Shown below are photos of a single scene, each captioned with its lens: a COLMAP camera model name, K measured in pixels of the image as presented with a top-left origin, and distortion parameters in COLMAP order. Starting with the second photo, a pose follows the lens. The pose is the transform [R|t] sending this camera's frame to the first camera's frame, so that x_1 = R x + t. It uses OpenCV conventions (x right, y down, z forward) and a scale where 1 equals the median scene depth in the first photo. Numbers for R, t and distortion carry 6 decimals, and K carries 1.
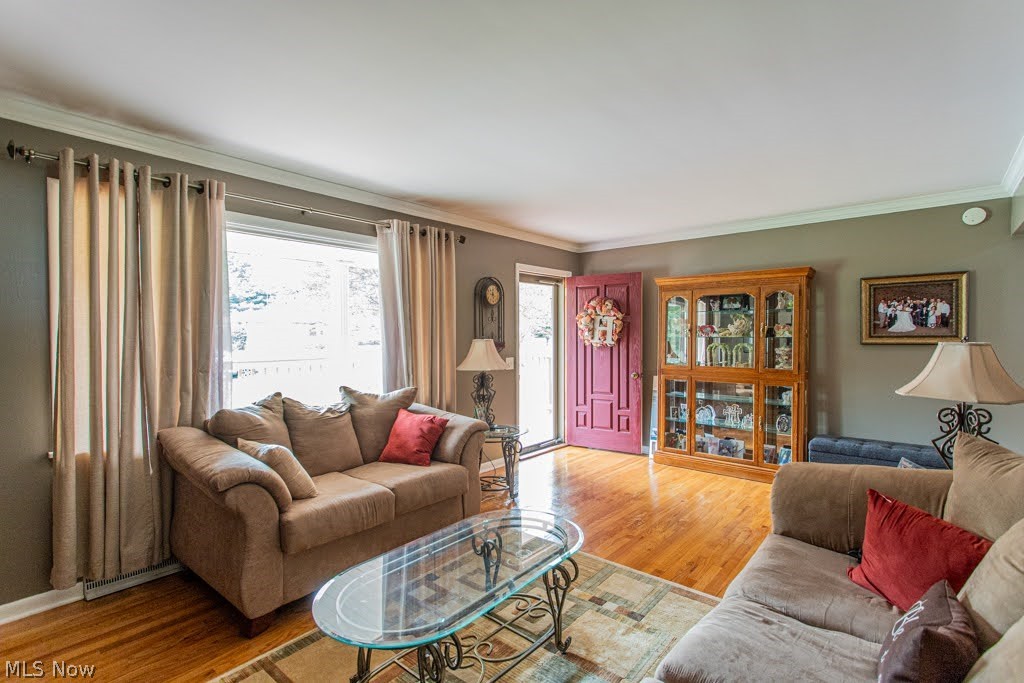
lens RADIAL K [[509.8, 0, 501.1], [0, 509.8, 339.3], [0, 0, 1]] dist [0.008847, -0.000813]
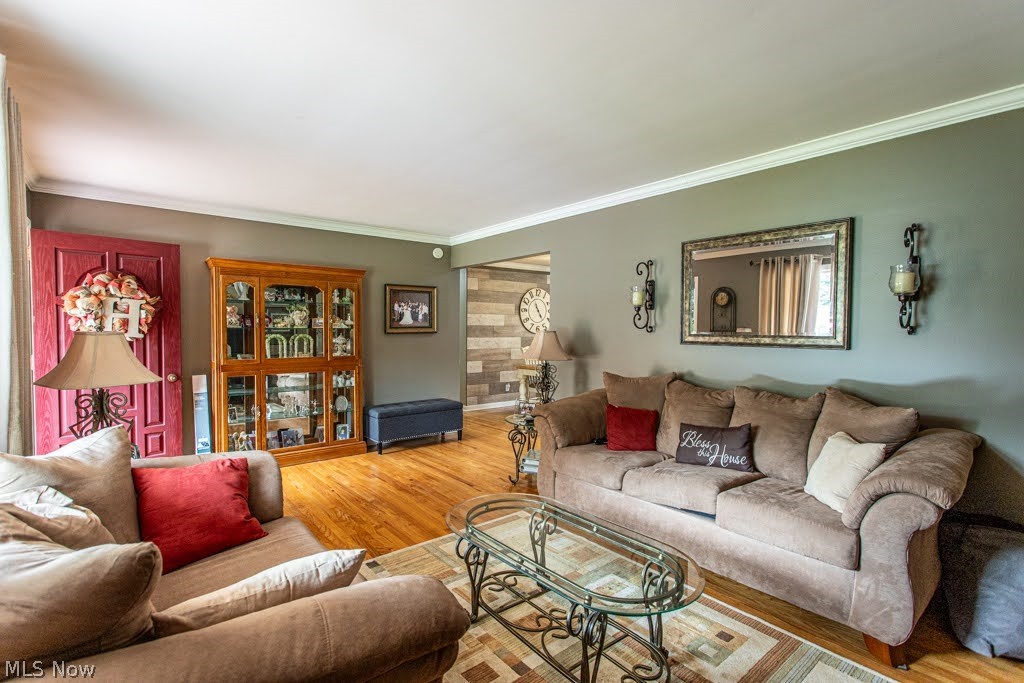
lens RADIAL K [[509.8, 0, 528.2], [0, 509.8, 340.2], [0, 0, 1]] dist [0.008847, -0.000813]
pose [[0.112073, -0.025100, 0.993383, -0.506883], [0.002333, 0.999685, 0.024996, -0.004488], [-0.993697, -0.000484, 0.112097, 0.425830]]
